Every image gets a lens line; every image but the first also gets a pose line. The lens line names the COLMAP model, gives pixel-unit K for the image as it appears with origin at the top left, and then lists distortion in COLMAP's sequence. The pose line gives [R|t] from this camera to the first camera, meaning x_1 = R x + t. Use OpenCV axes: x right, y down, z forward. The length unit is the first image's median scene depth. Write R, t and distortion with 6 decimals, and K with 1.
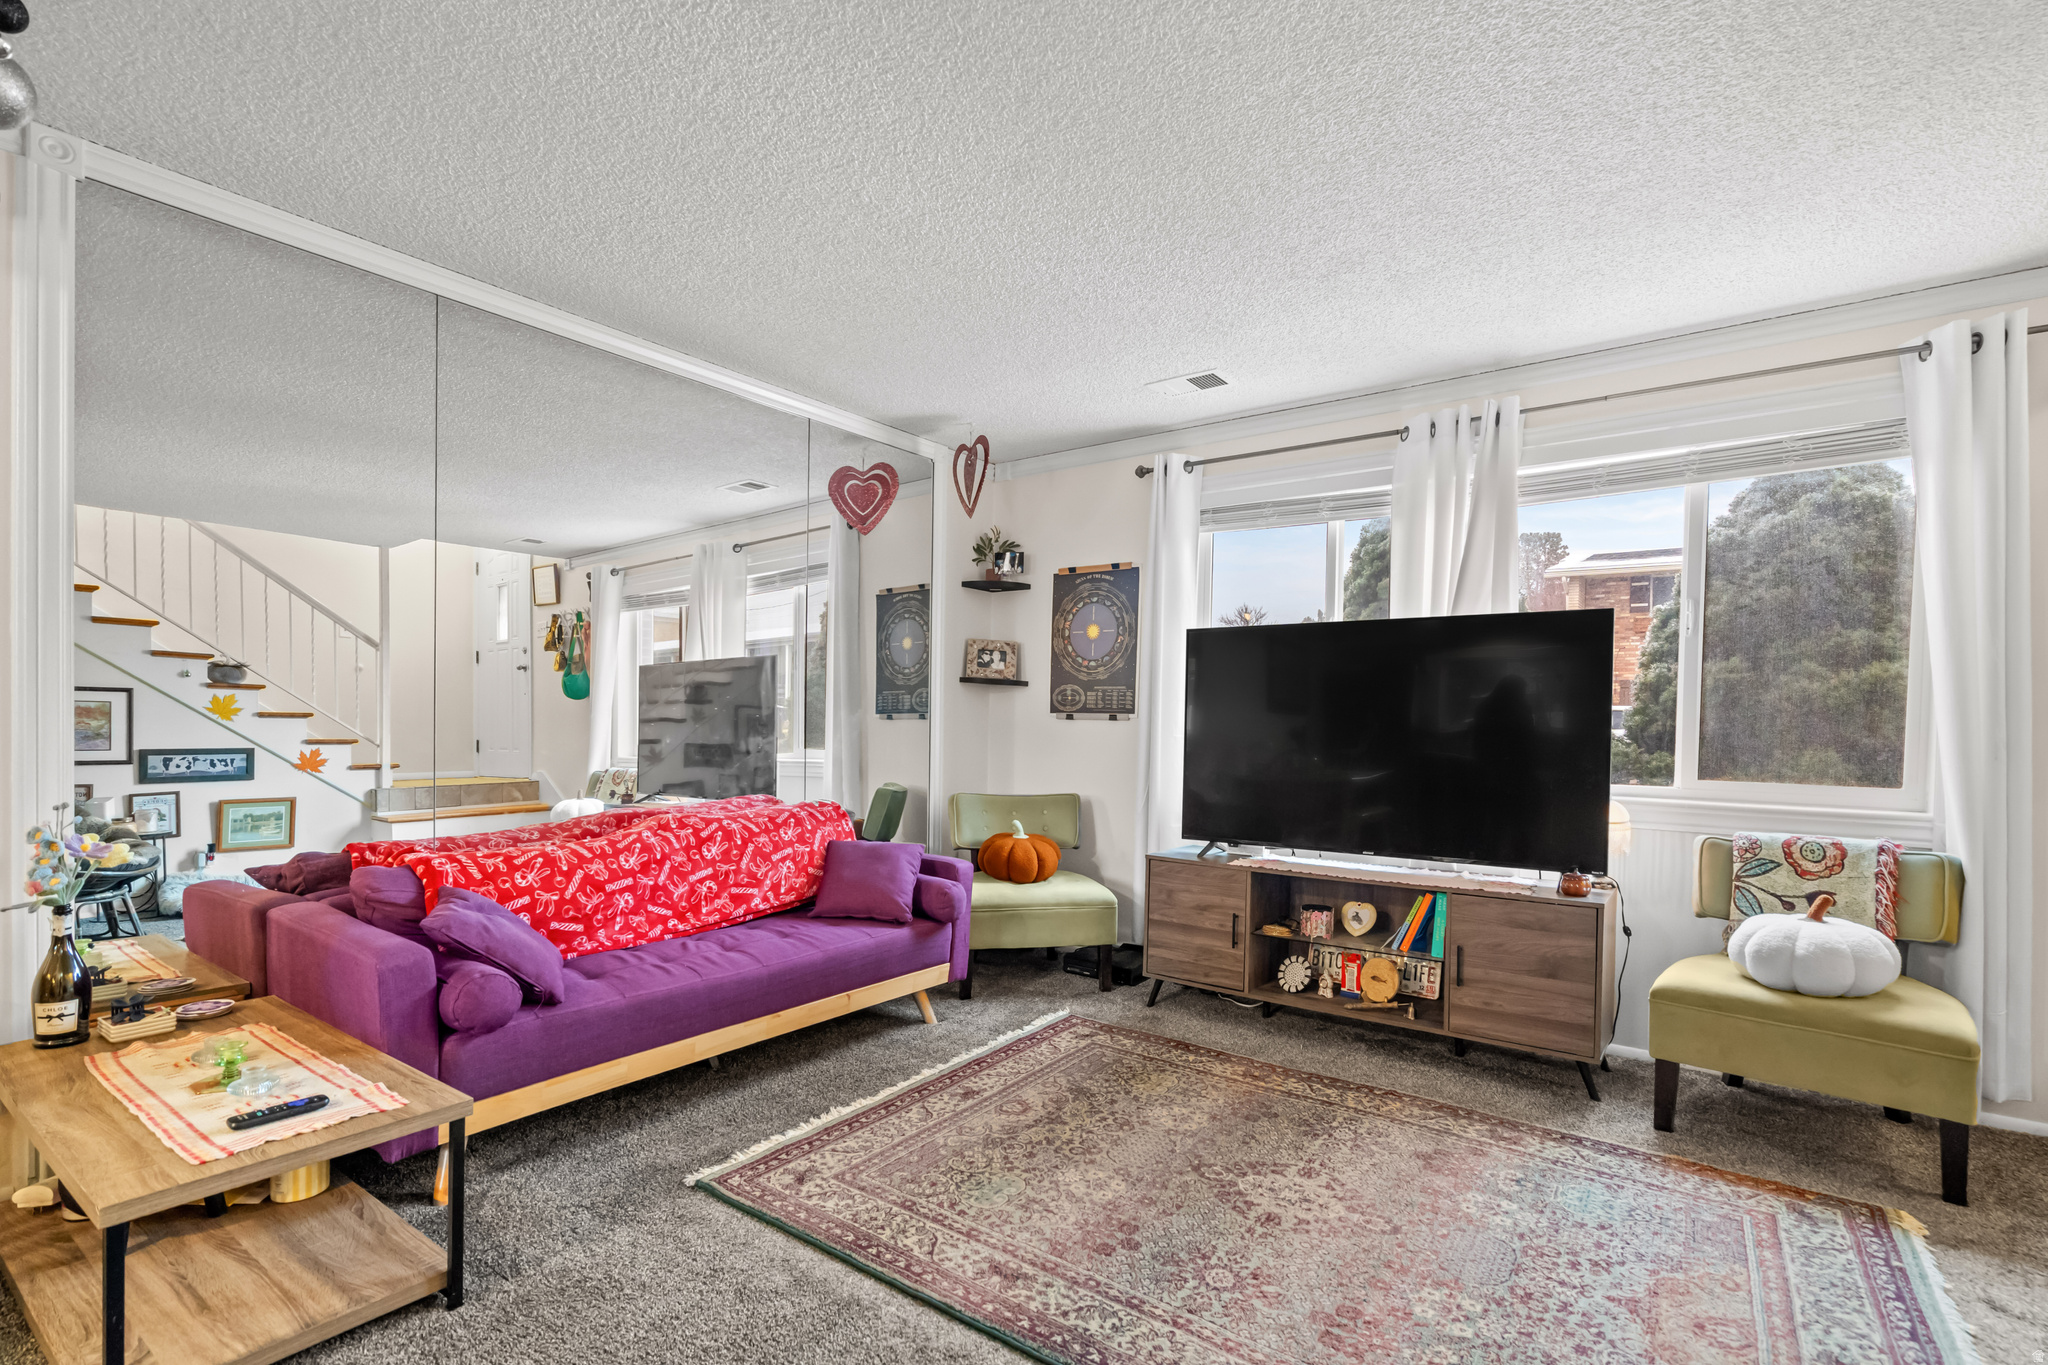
lens RADIAL K [[941.0, 0, 1017.0], [0, 941.0, 727.1], [0, 0, 1]] dist [-0.000894, 0.000382]
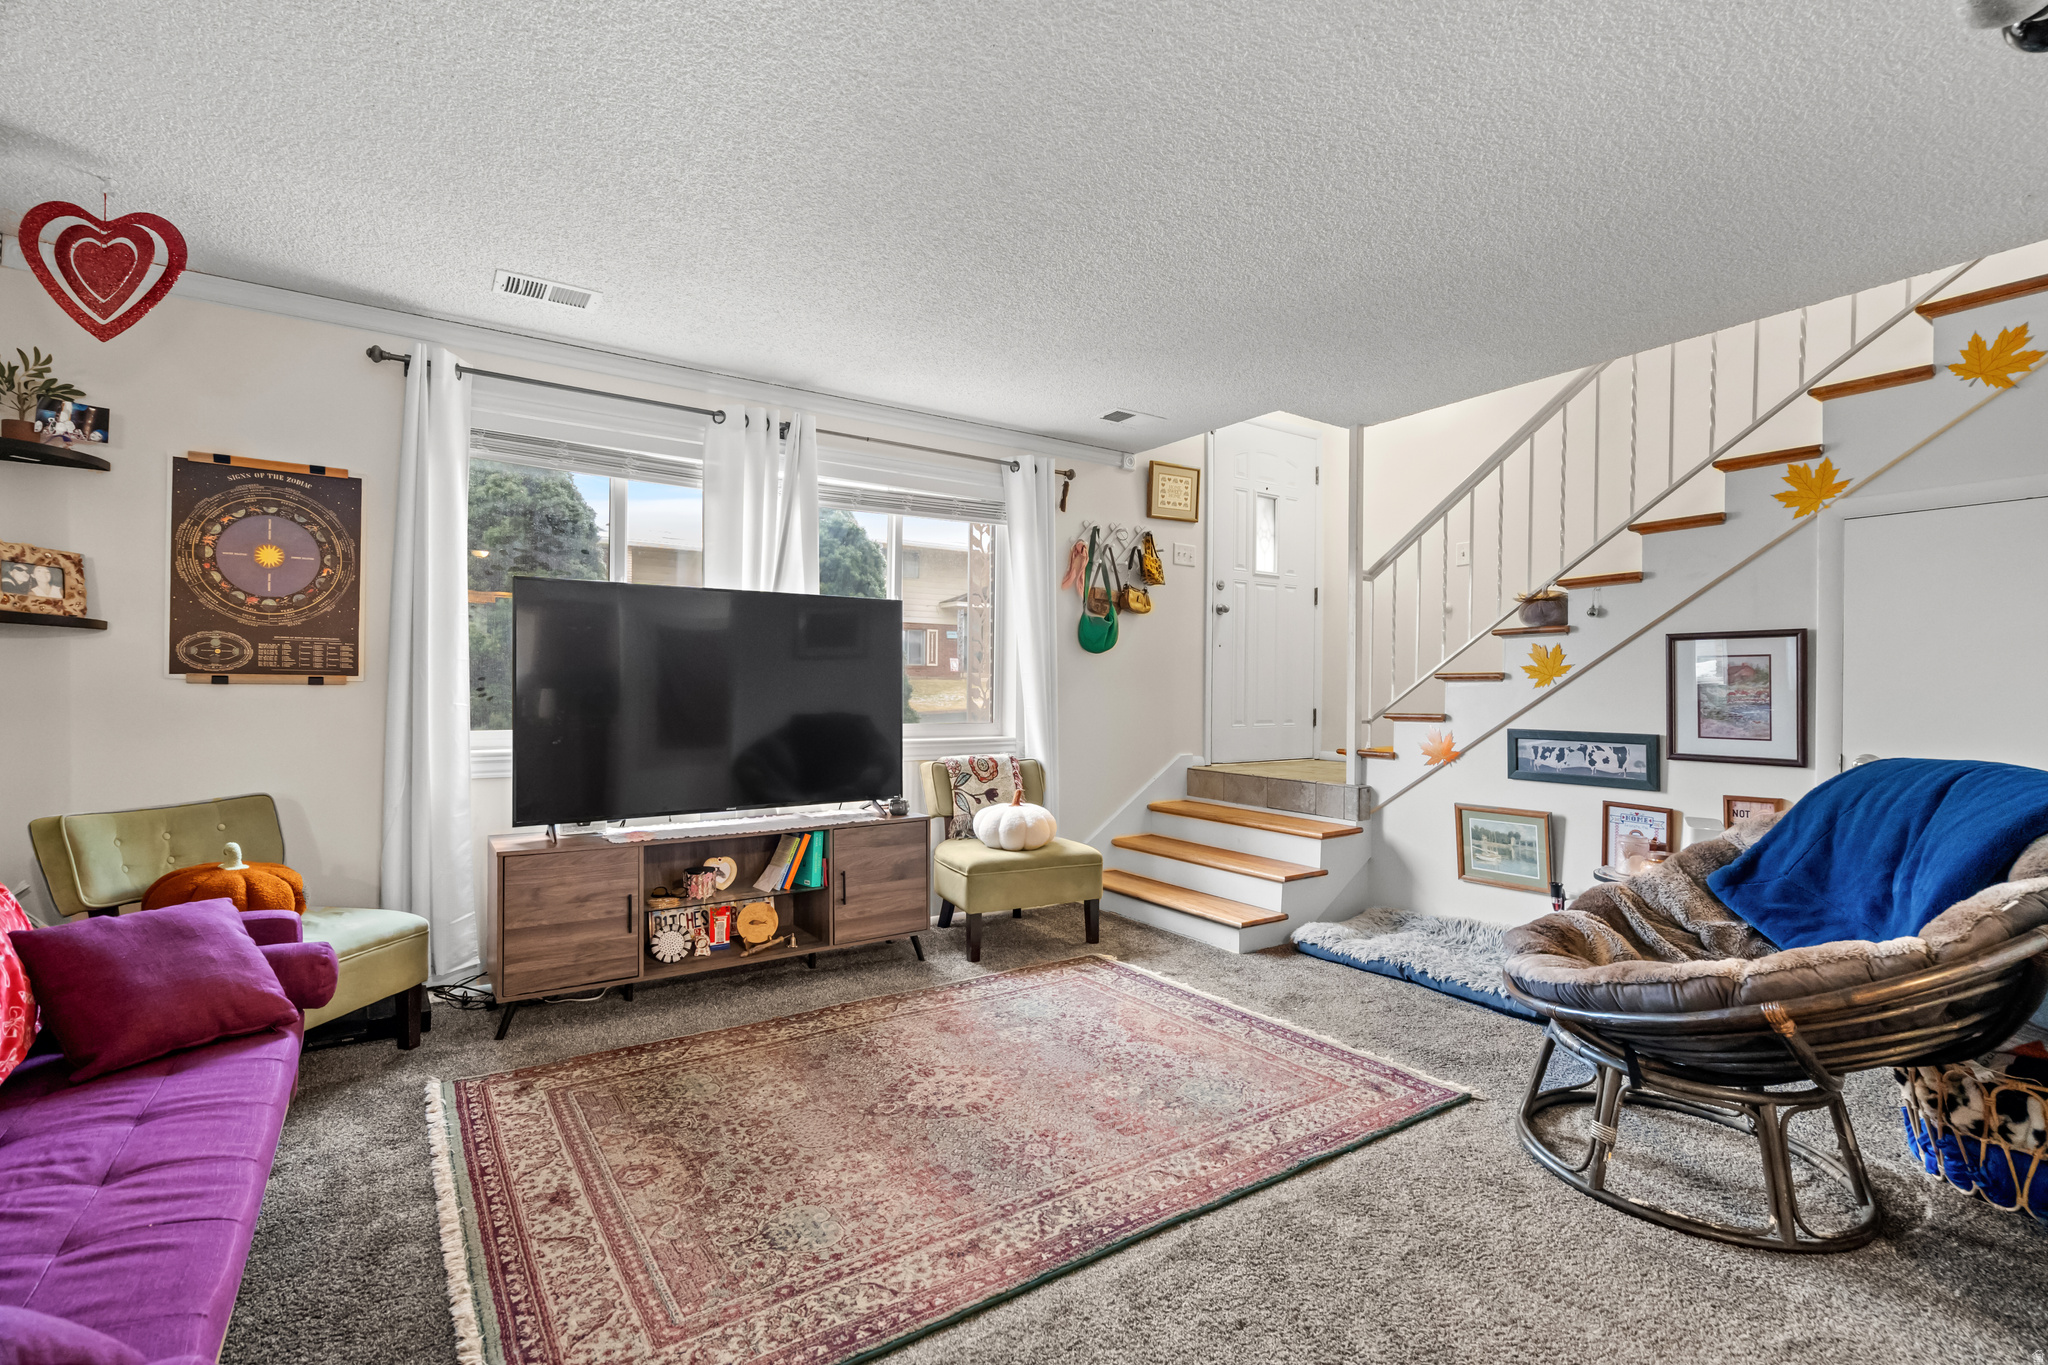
lens RADIAL K [[929.2, 0, 1023.2], [0, 929.2, 679.9], [0, 0, 1]] dist [-0.003218, 0.000923]
pose [[0.330339, -0.006332, 0.943841, -0.577009], [0.004632, 0.999976, 0.005087, -0.017856], [-0.943851, 0.002692, 0.330360, 0.387838]]
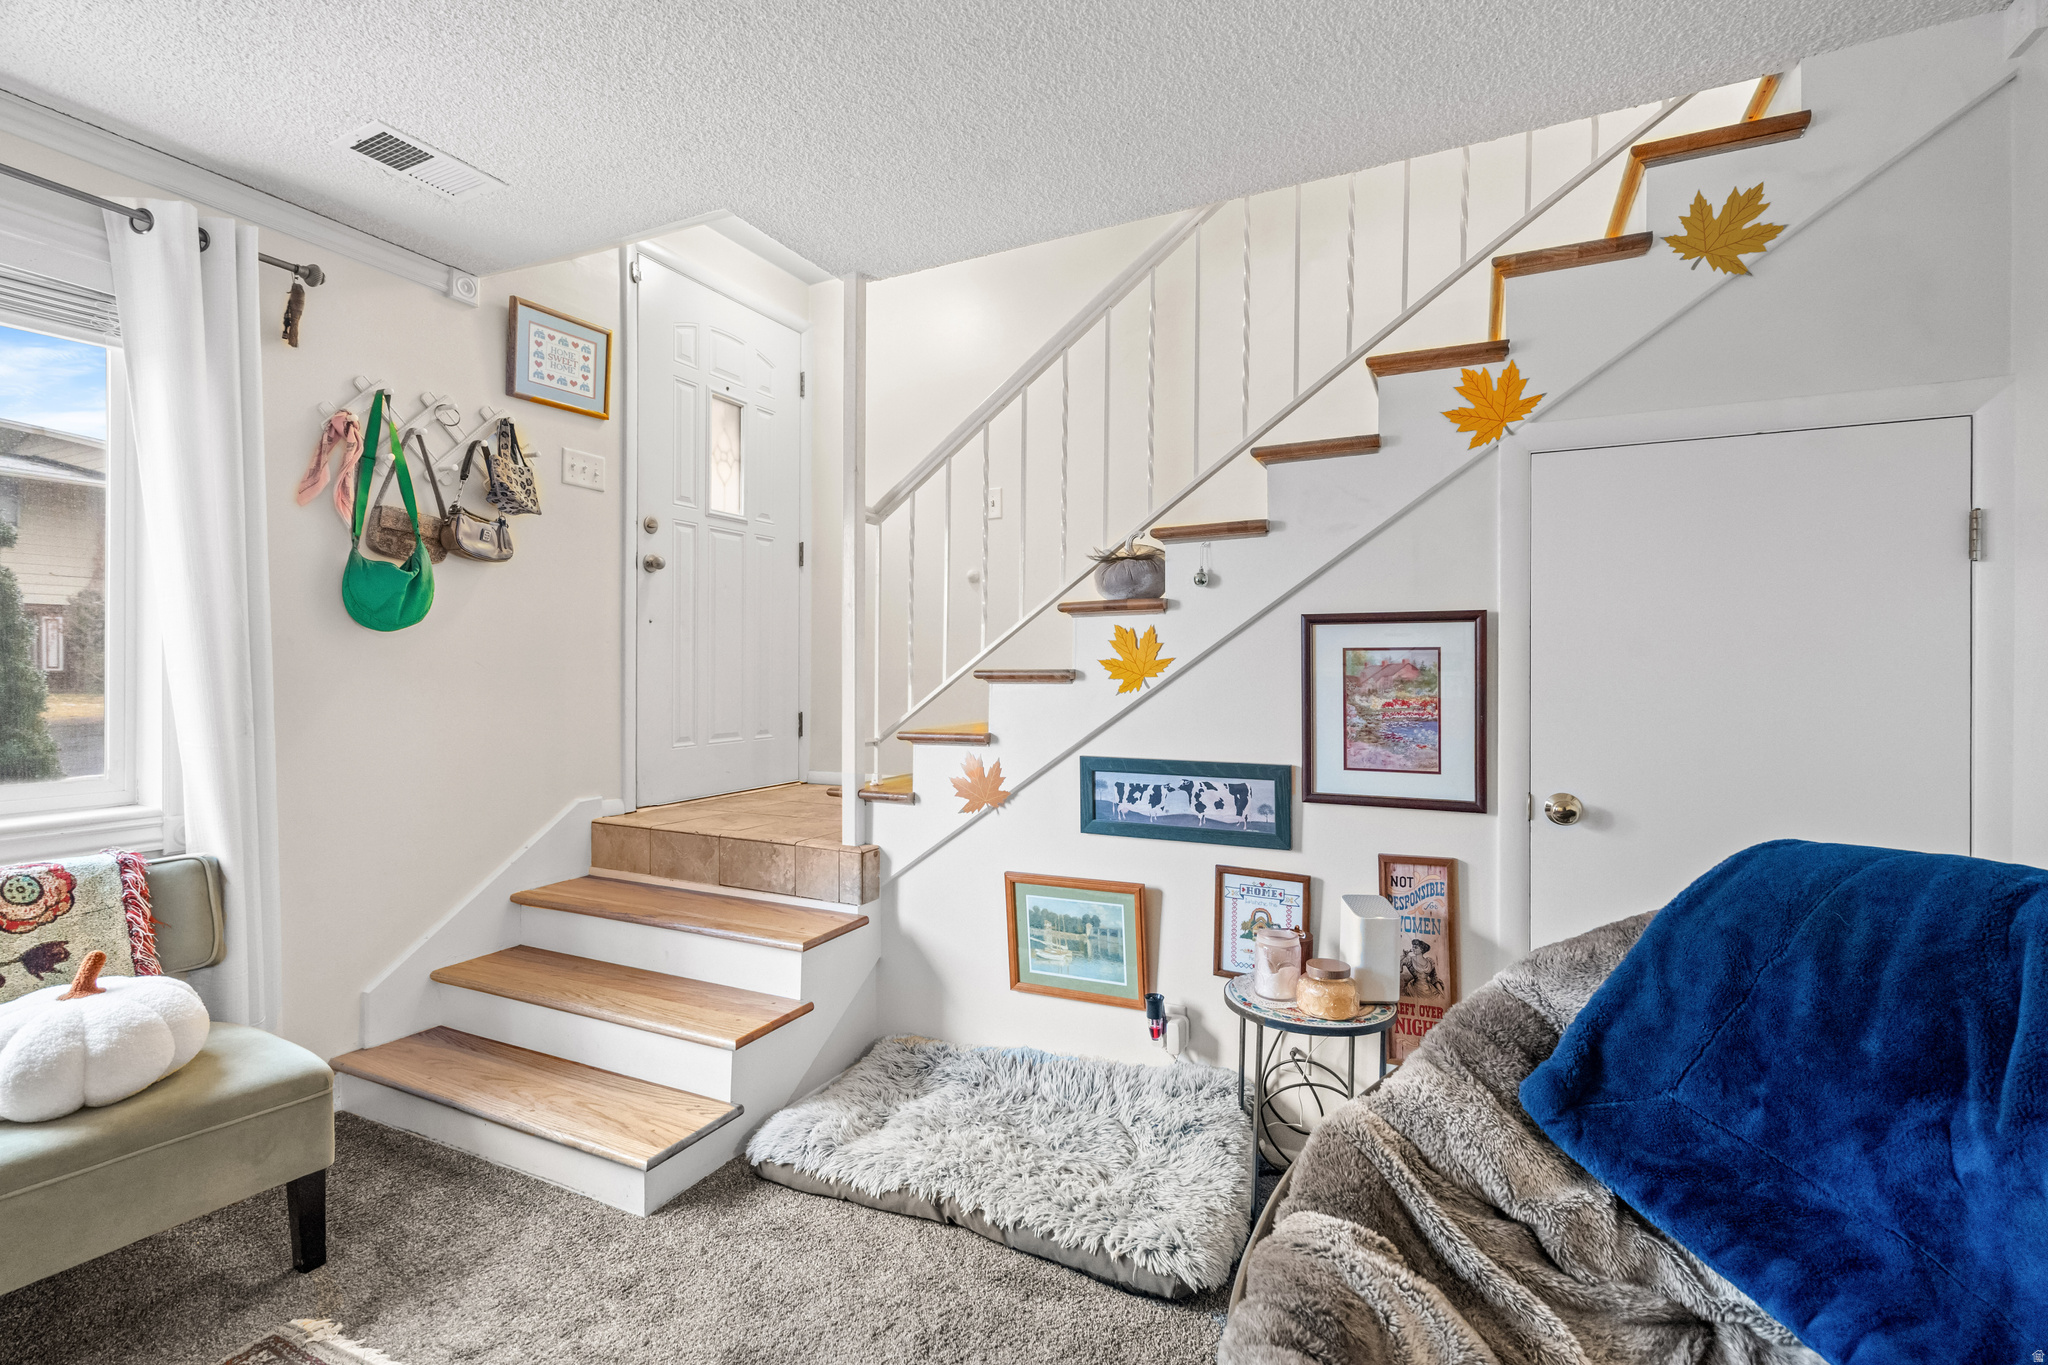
lens RADIAL K [[929.2, 0, 1023.2], [0, 929.2, 679.9], [0, 0, 1]] dist [-0.003218, 0.000923]
pose [[-0.186948, -0.030949, 0.981882, 0.052589], [0.003064, 0.999480, 0.032087, -0.036169], [-0.982365, 0.009007, -0.186756, 0.385538]]
